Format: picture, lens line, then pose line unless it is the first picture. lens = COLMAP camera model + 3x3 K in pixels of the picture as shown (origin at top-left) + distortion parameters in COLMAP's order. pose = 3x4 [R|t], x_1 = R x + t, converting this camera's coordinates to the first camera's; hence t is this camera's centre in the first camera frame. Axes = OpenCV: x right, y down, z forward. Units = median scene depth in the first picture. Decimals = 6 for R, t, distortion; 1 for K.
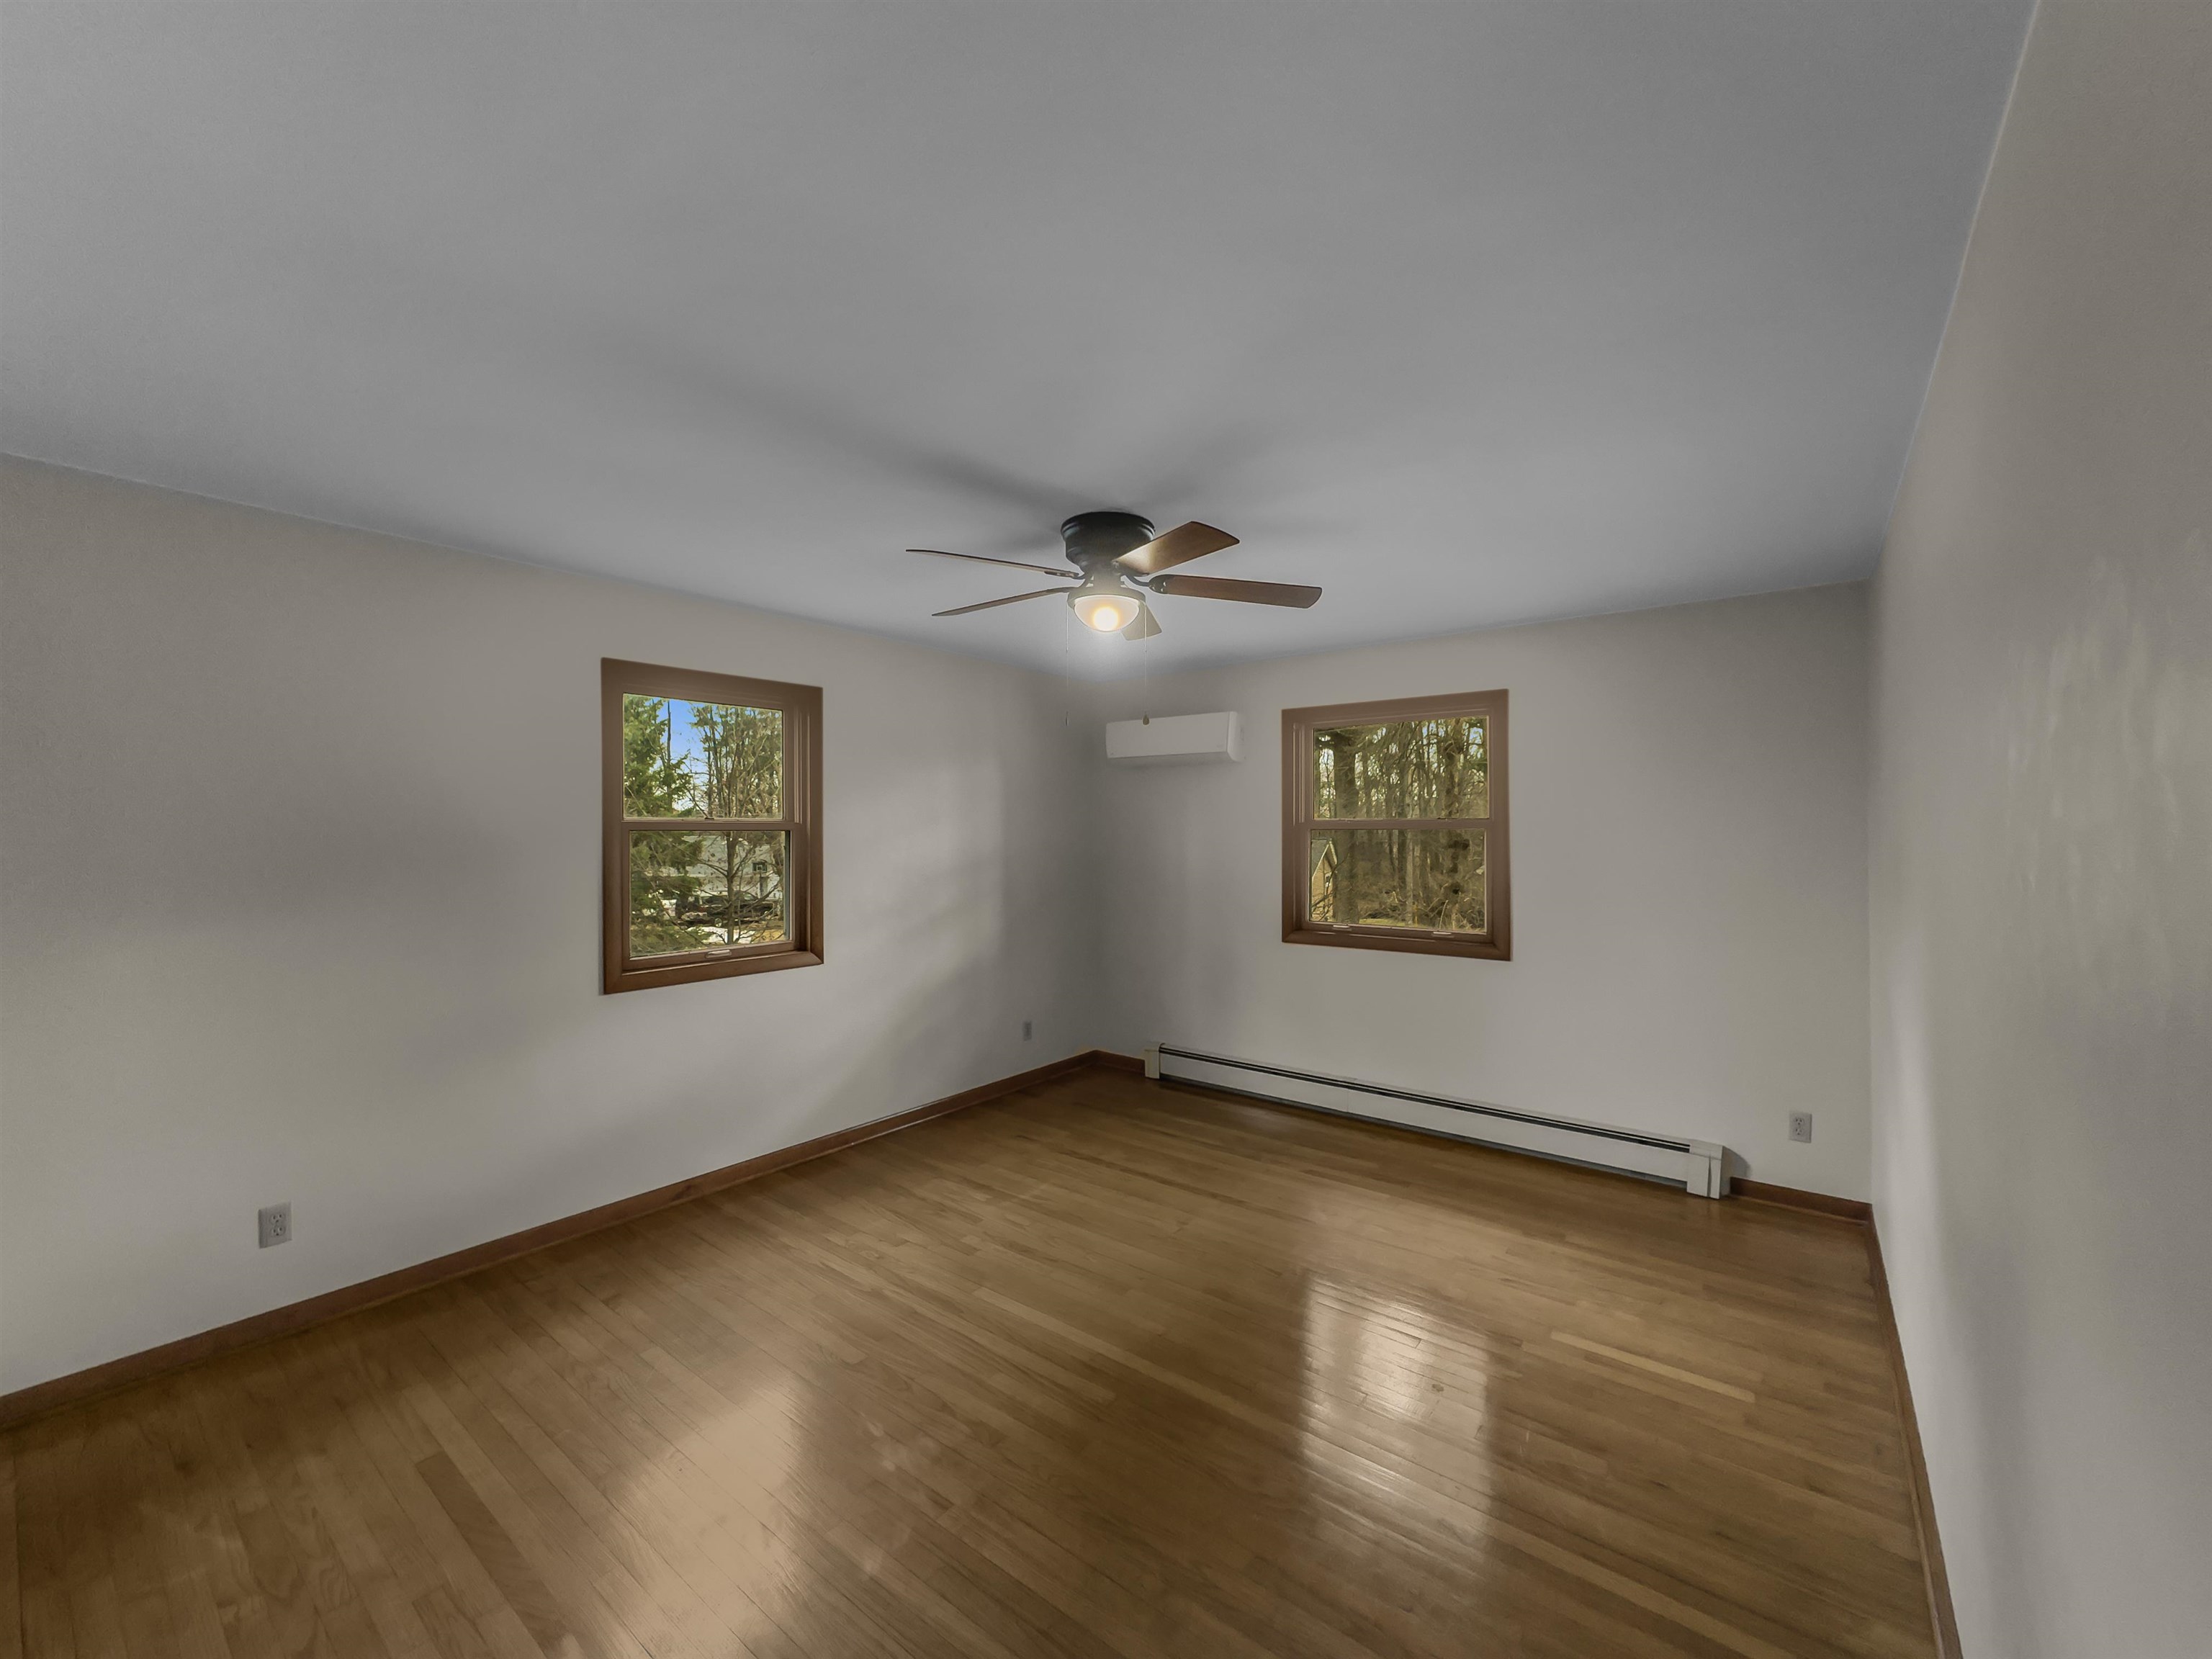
lens RADIAL K [[899.5, 0, 1098.5], [0, 899.5, 830.9], [0, 0, 1]] dist [-0.000992, -0.000034]
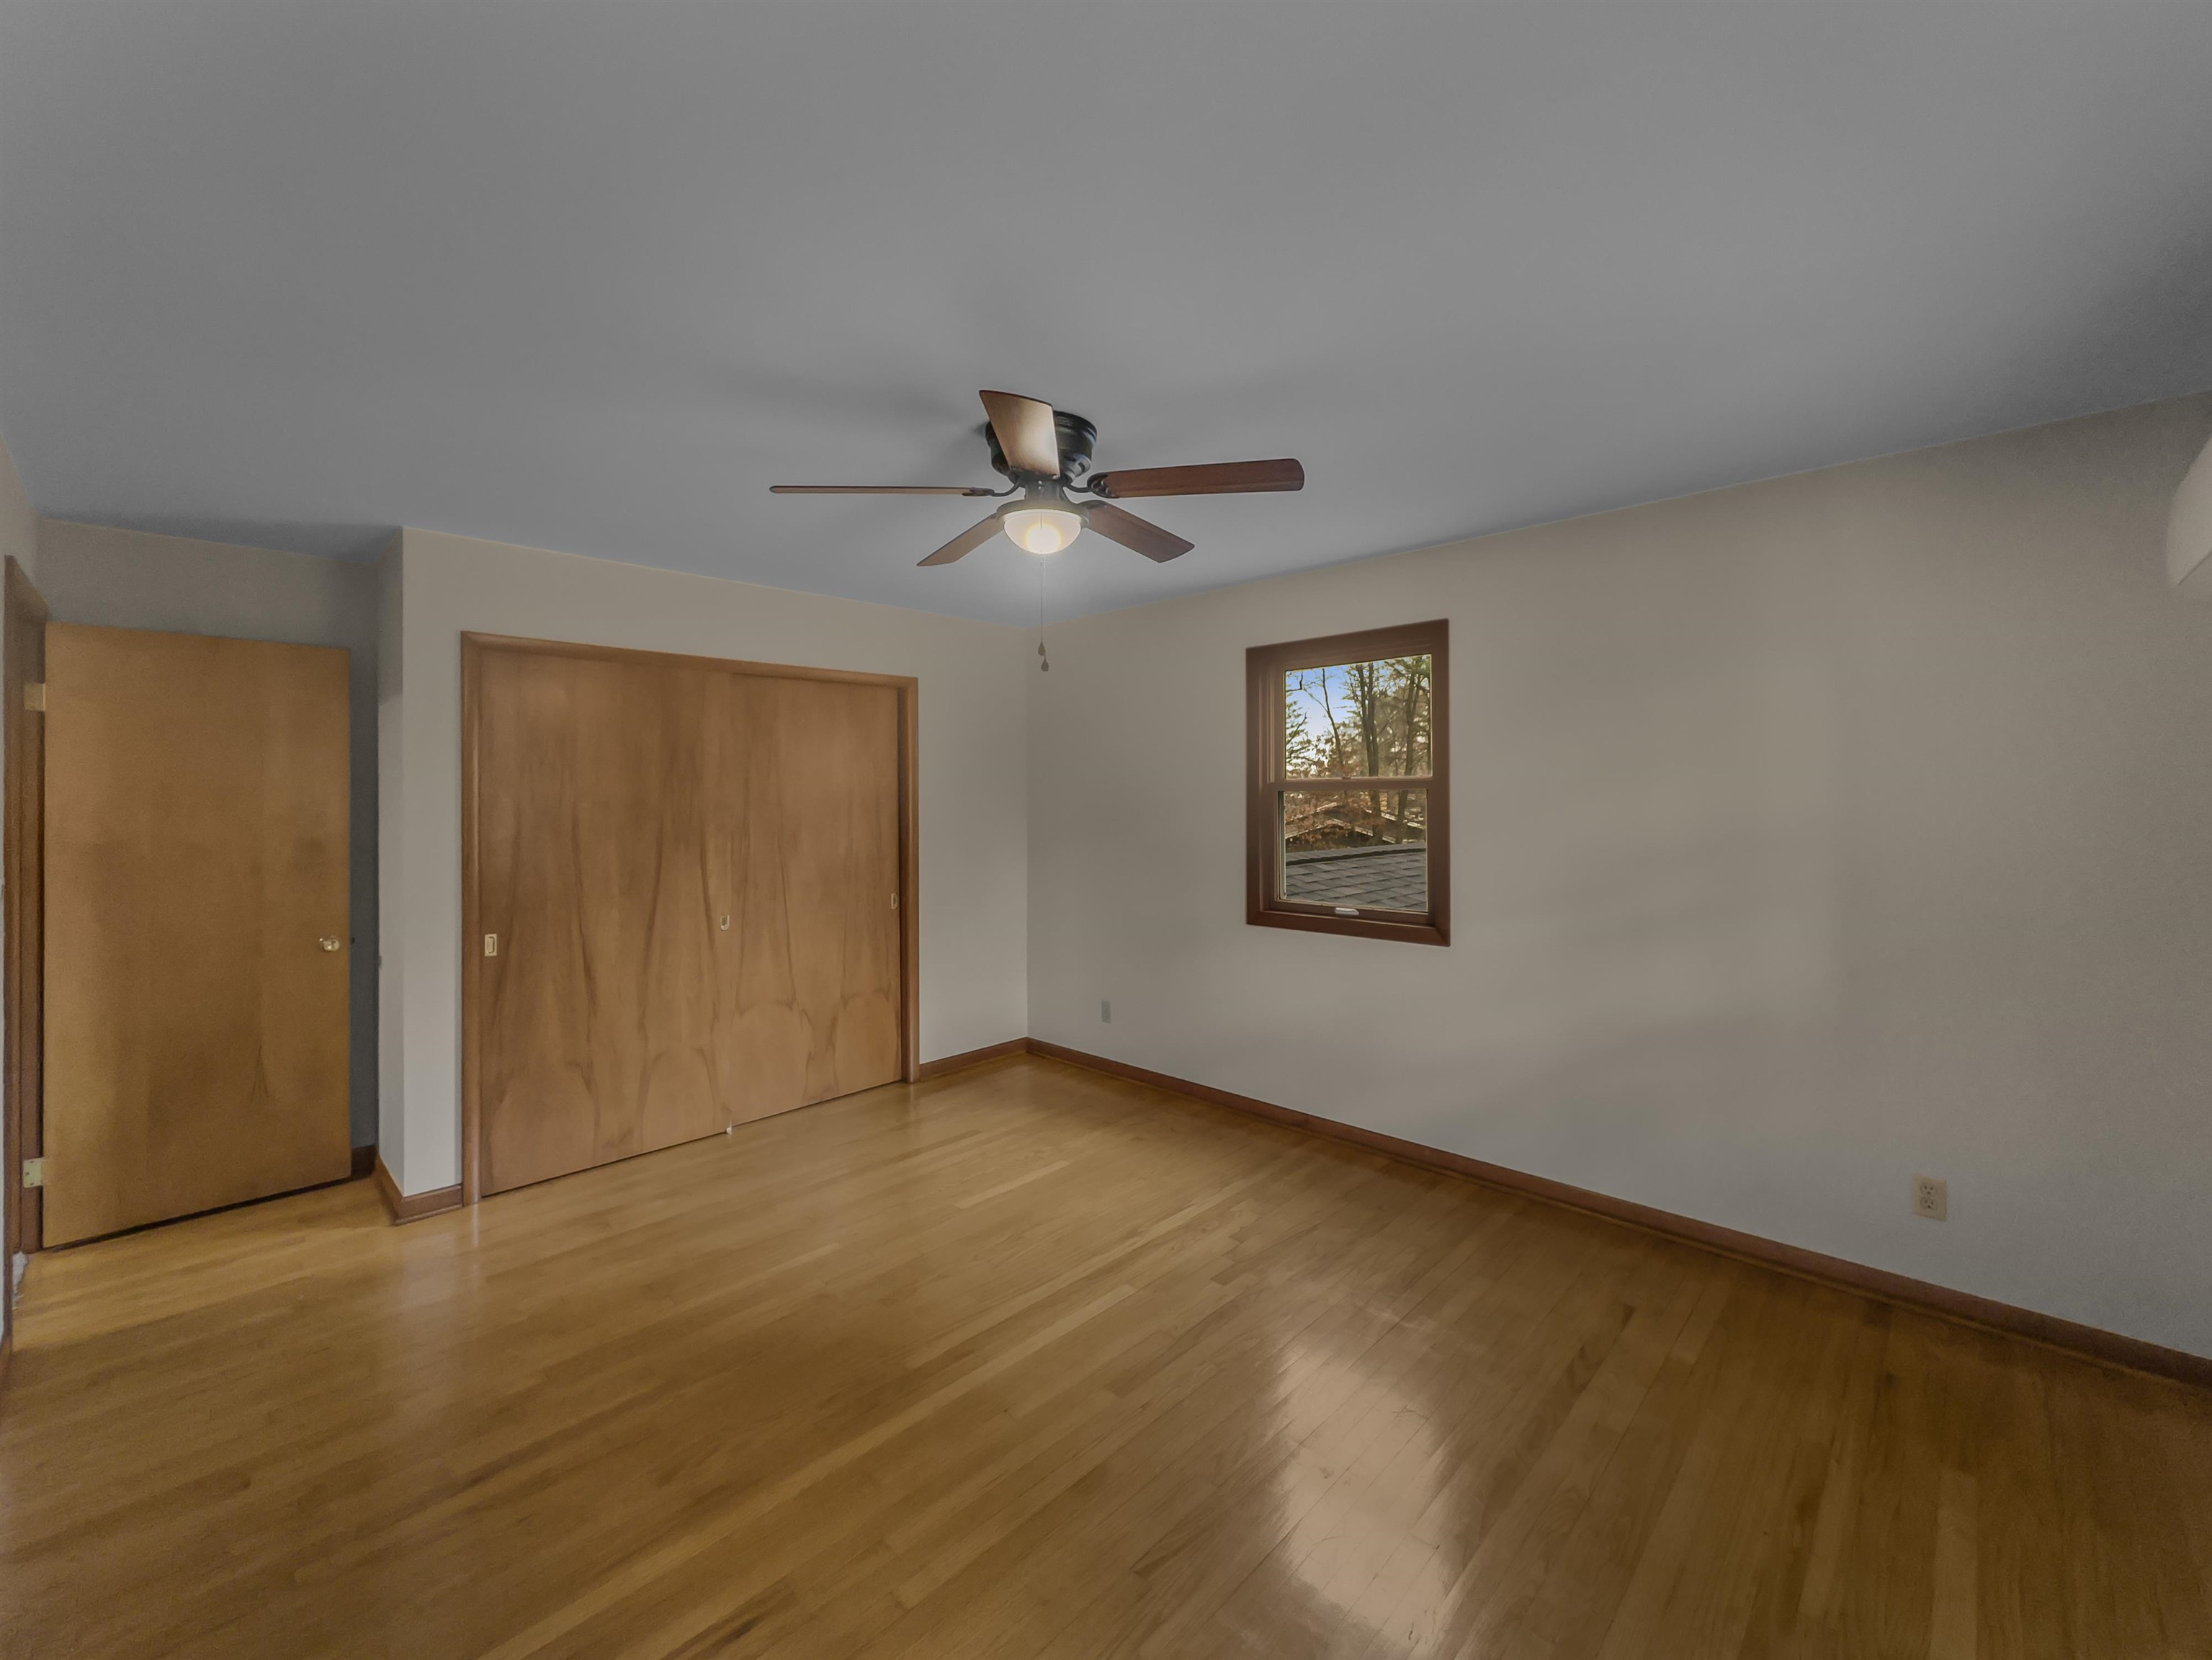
lens RADIAL K [[894.1, 0, 1101.8], [0, 894.1, 796.5], [0, 0, 1]] dist [-0.008501, 0.000030]
pose [[-0.122736, -0.008071, -0.992407, 0.676386], [0.004827, 0.999950, -0.008729, 0.018516], [0.992428, -0.005862, -0.122690, 0.950506]]
